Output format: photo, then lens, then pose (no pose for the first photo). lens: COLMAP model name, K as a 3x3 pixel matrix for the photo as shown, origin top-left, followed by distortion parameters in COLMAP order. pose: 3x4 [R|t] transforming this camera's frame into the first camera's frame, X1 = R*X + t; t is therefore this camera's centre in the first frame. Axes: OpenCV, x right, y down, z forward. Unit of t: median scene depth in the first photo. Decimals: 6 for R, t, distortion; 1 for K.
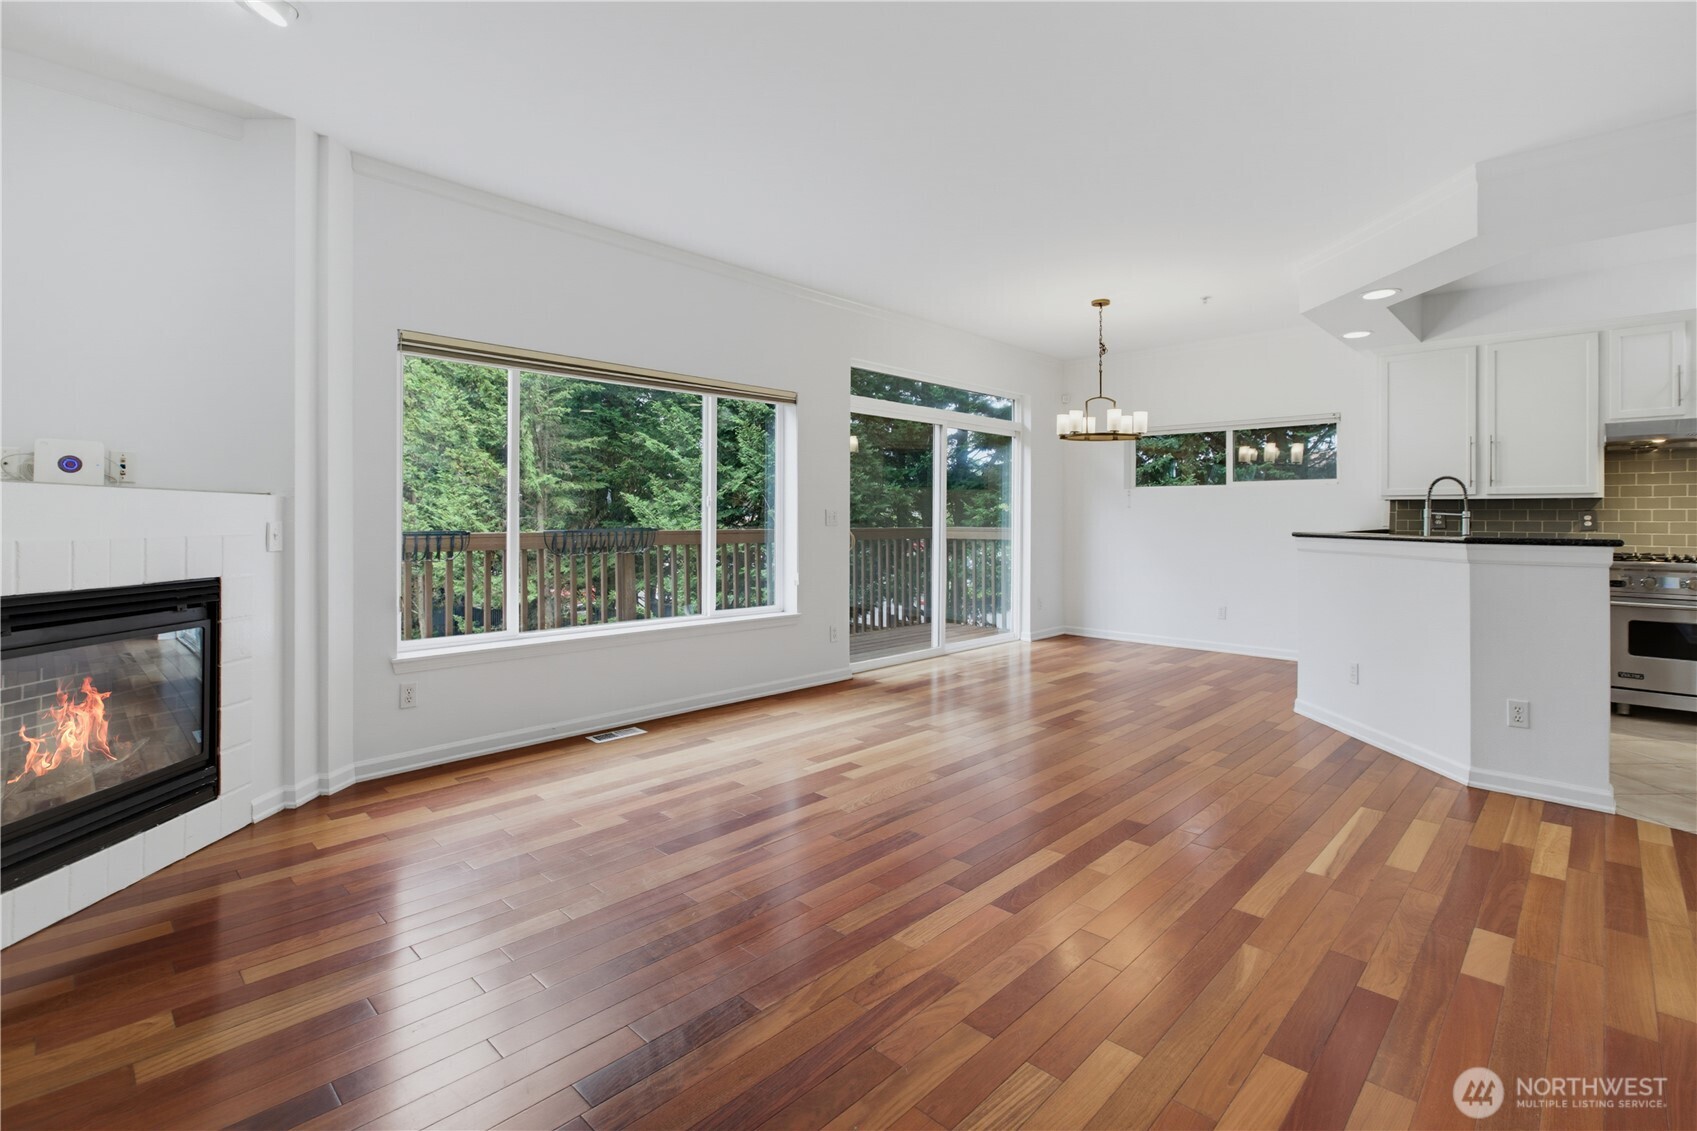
lens RADIAL K [[771.8, 0, 874.1], [0, 771.8, 520.9], [0, 0, 1]] dist [-0.008838, -0.000716]
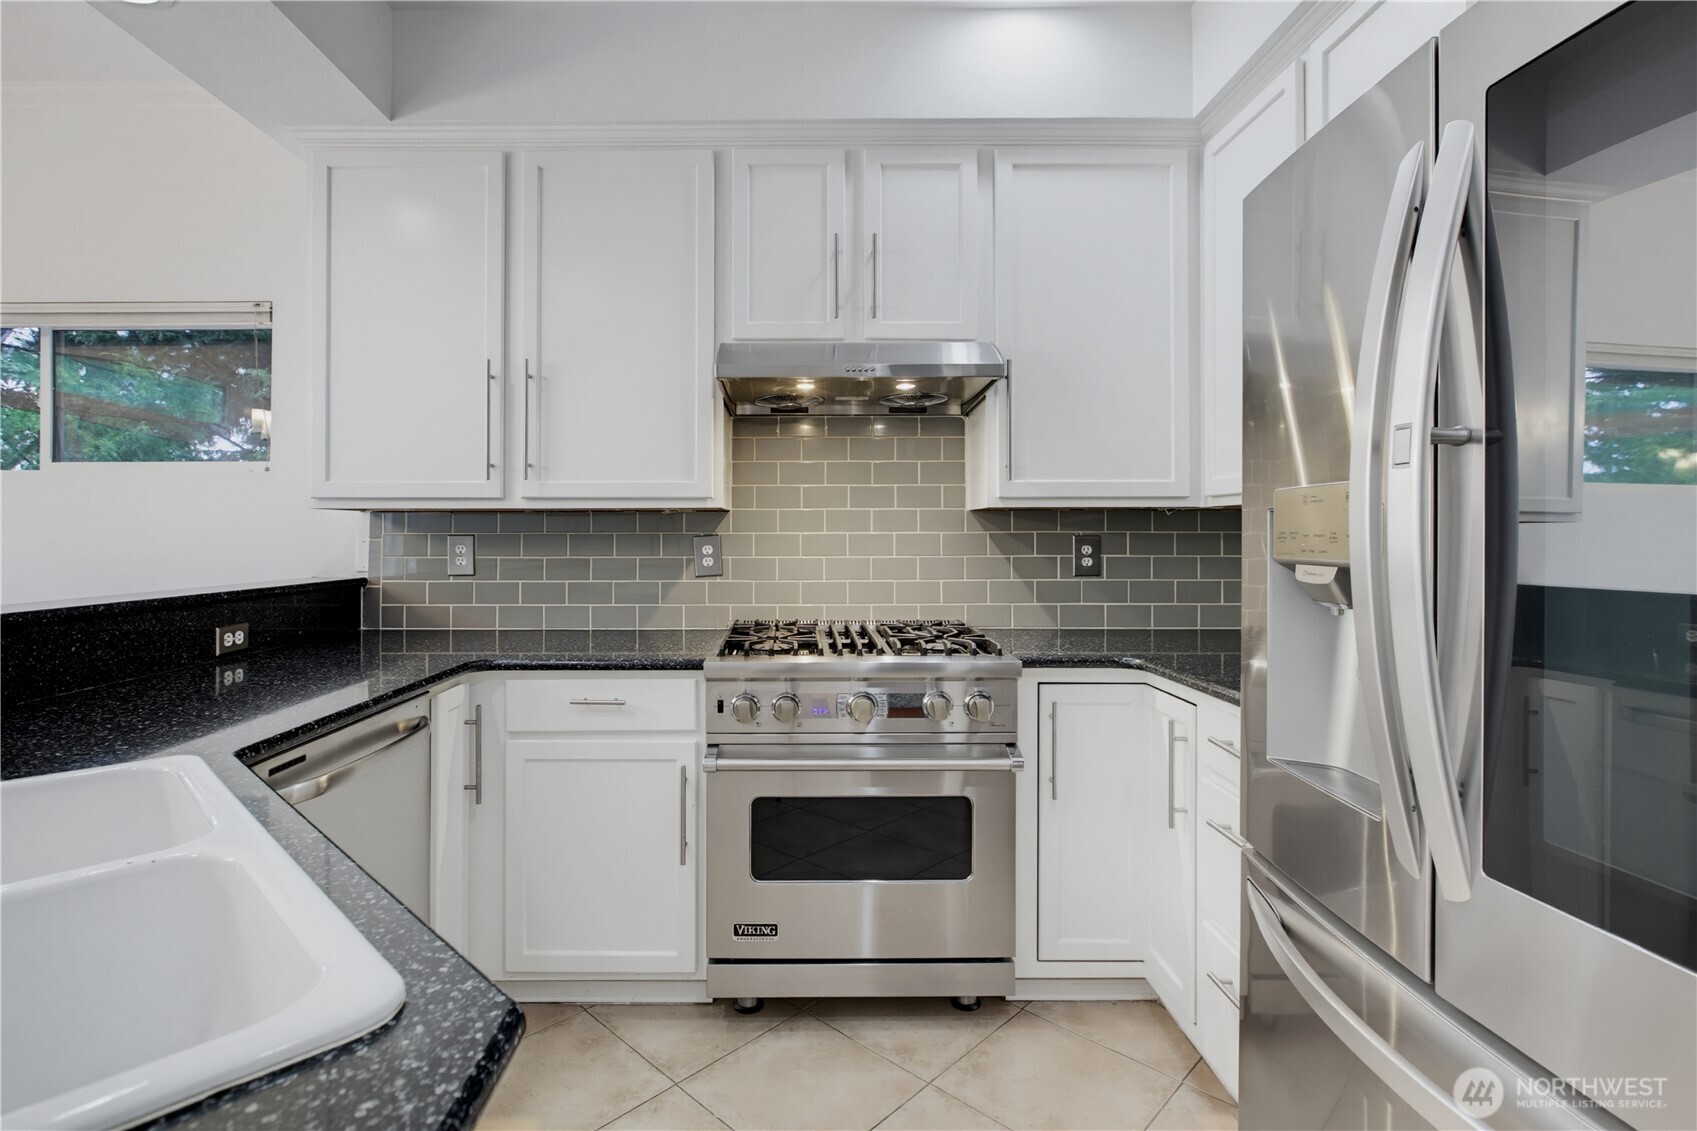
lens RADIAL K [[771.8, 0, 841.0], [0, 771.8, 557.1], [0, 0, 1]] dist [-0.008838, -0.000716]
pose [[0.698030, -0.006130, 0.716043, 0.413085], [0.007653, 0.999970, 0.001100, 0.000479], [-0.716028, 0.004712, 0.698056, 0.384939]]
